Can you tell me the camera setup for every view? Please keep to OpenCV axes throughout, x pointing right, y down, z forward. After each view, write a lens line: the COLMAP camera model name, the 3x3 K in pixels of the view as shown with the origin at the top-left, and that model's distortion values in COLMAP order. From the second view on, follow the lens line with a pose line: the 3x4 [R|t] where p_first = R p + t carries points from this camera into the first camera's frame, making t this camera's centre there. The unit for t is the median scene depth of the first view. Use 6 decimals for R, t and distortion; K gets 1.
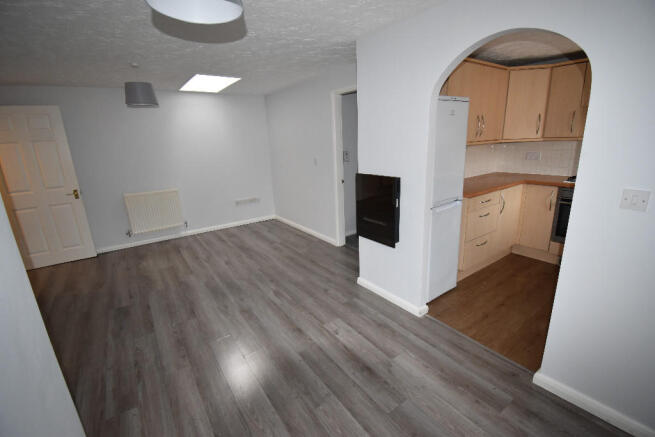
lens RADIAL K [[289.7, 0, 328.8], [0, 289.7, 217.1], [0, 0, 1]] dist [0.021989, -0.021404]
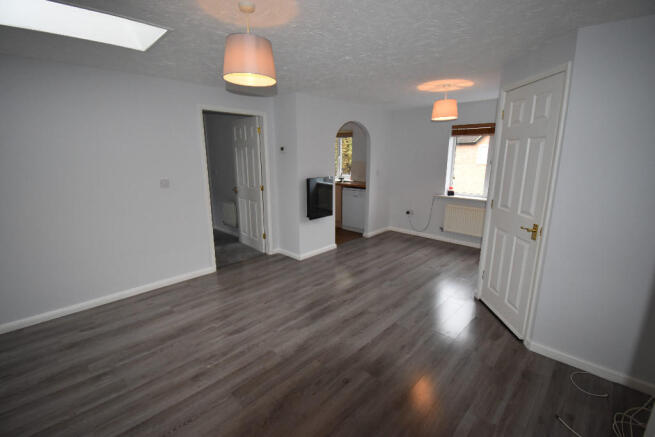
lens RADIAL K [[289.7, 0, 328.8], [0, 289.7, 217.1], [0, 0, 1]] dist [0.021989, -0.021404]
pose [[-0.181196, -0.169271, 0.968770, -1.132085], [0.263528, 0.940694, 0.213655, -0.205128], [-0.947481, 0.294011, -0.125842, 0.918252]]
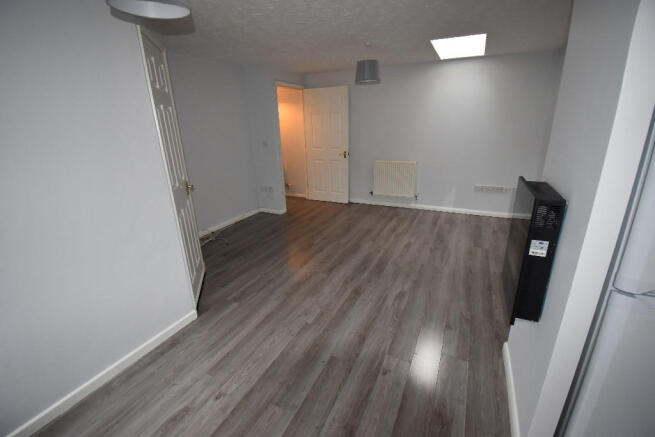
lens RADIAL K [[289.7, 0, 328.8], [0, 289.7, 217.1], [0, 0, 1]] dist [0.021989, -0.021404]
pose [[0.483956, 0.301273, -0.821596, 0.326614], [-0.224310, 0.950209, 0.216305, -0.091264], [0.845855, 0.079610, 0.527438, 0.301620]]
